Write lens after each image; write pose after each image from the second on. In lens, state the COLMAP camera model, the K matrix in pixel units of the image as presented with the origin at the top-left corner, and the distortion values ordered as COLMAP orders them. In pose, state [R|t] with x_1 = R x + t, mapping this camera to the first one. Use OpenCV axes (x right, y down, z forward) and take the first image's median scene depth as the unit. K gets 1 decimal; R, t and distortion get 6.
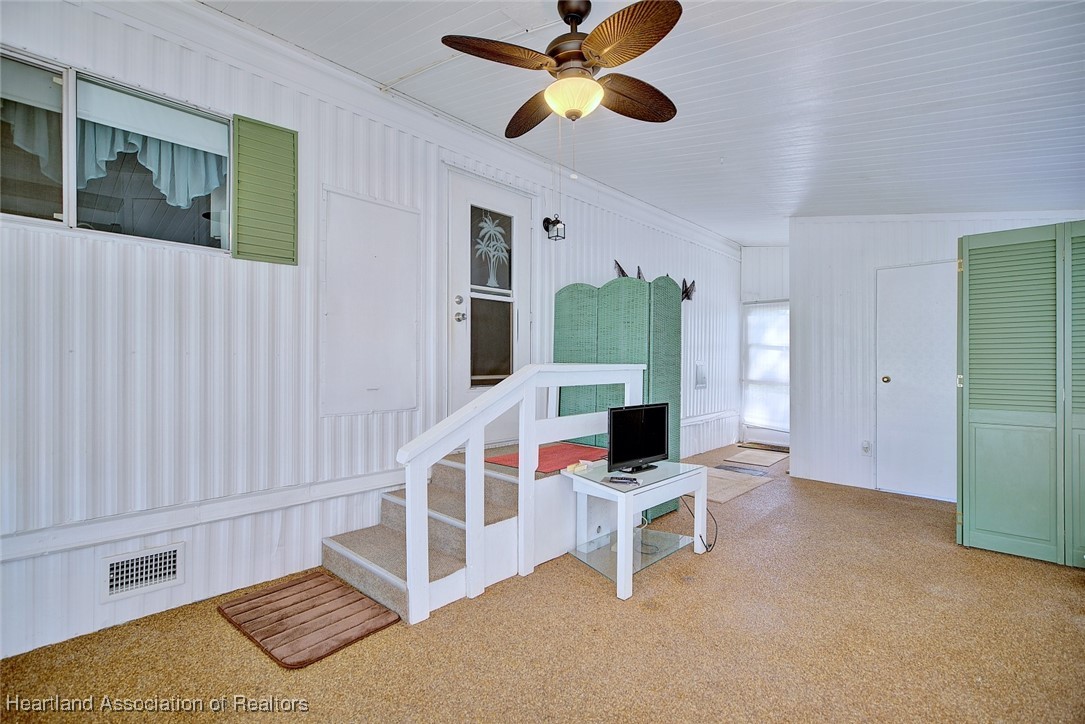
lens RADIAL K [[498.4, 0, 542.9], [0, 498.4, 363.3], [0, 0, 1]] dist [-0.004953, -0.001095]
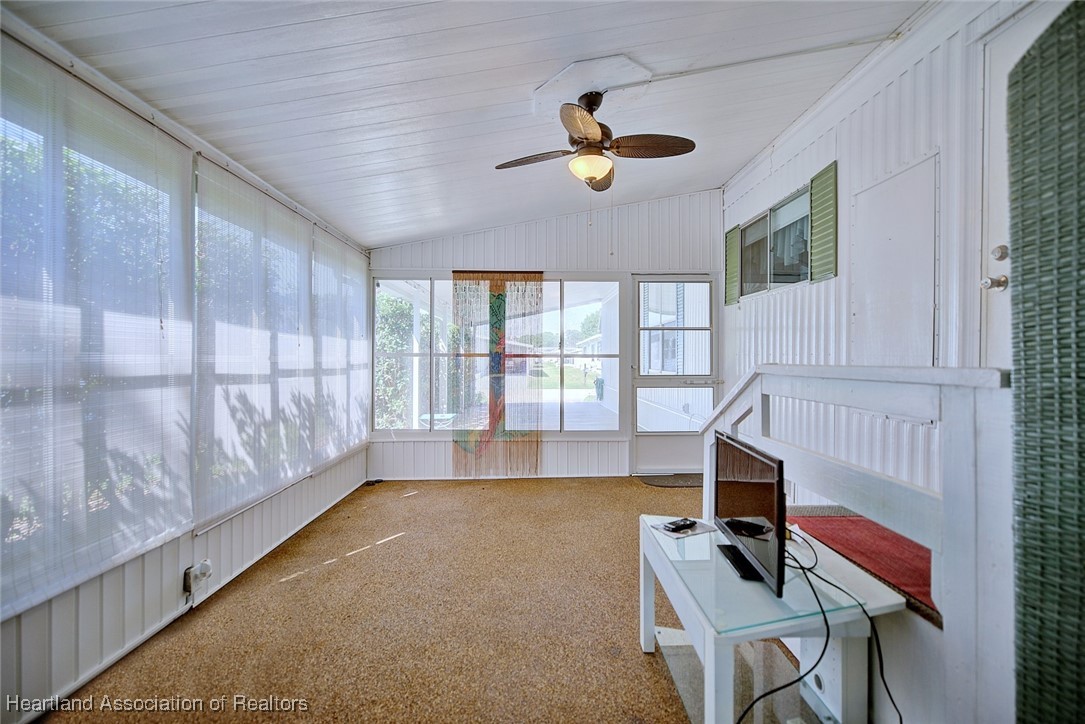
lens RADIAL K [[498.4, 0, 543.0], [0, 498.4, 361.6], [0, 0, 1]] dist [-0.004953, -0.001095]
pose [[-0.719985, -0.000372, -0.693990, 0.820504], [-0.003981, 0.999986, 0.003593, -0.000685], [0.693978, 0.005350, -0.719976, 1.407862]]
